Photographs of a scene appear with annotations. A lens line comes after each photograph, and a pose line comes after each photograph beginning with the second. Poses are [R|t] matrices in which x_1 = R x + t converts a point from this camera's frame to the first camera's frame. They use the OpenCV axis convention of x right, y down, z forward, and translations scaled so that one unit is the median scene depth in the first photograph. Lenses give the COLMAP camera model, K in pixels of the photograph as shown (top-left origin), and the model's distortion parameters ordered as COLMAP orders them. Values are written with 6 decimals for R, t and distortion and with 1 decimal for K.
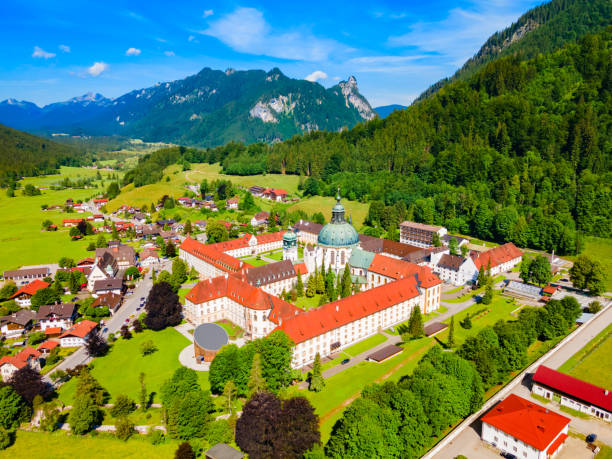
lens RADIAL K [[436.7, 0, 307.6], [0, 436.7, 216.8], [0, 0, 1]] dist [0.036227, 0.003836]
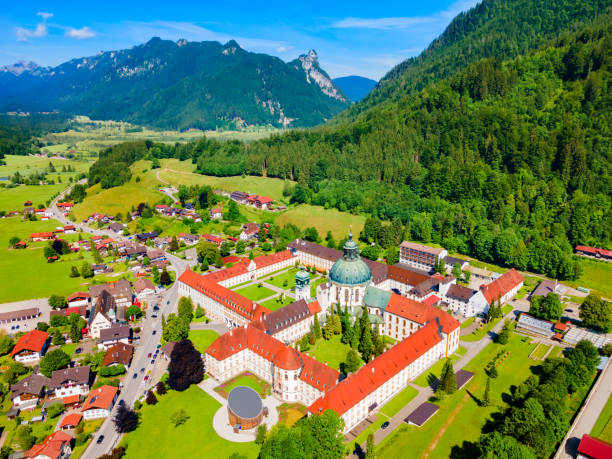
lens RADIAL K [[445.0, 0, 307.7], [0, 445.0, 216.8], [0, 0, 1]] dist [0.039945, 0.003837]
pose [[0.995781, -0.028684, 0.087159, -0.088698], [0.023972, 0.998219, 0.054630, -0.110867], [-0.088570, -0.052310, 0.994695, 0.003751]]
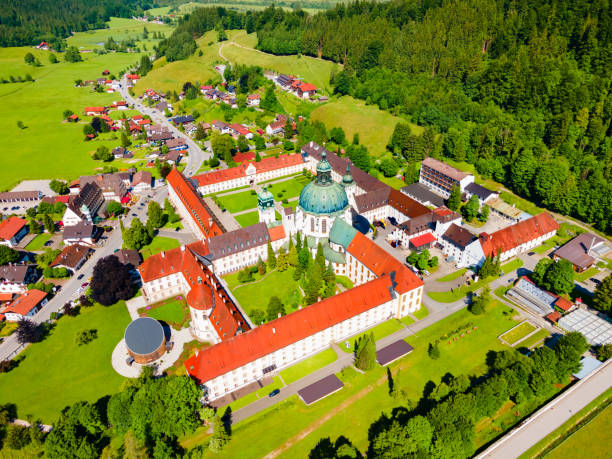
lens RADIAL K [[445.0, 0, 307.7], [0, 445.0, 216.8], [0, 0, 1]] dist [0.039945, 0.003837]
pose [[0.986489, 0.075102, -0.145599, 0.133839], [-0.024608, 0.946579, 0.321532, -0.155096], [0.161968, -0.313605, 0.935638, 0.145117]]
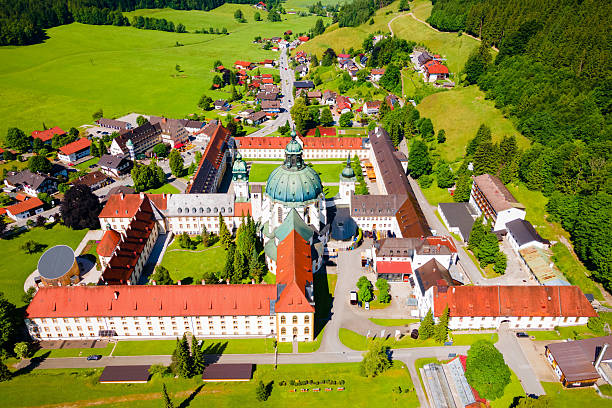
lens RADIAL K [[469.1, 0, 295.8], [0, 469.1, 204.1], [0, 0, 1]] dist [0.033148, 0.006784]
pose [[0.772300, 0.324138, -0.546339, 0.407866], [-0.129114, 0.922169, 0.364601, -0.166901], [0.621998, -0.211041, 0.754042, 0.322773]]
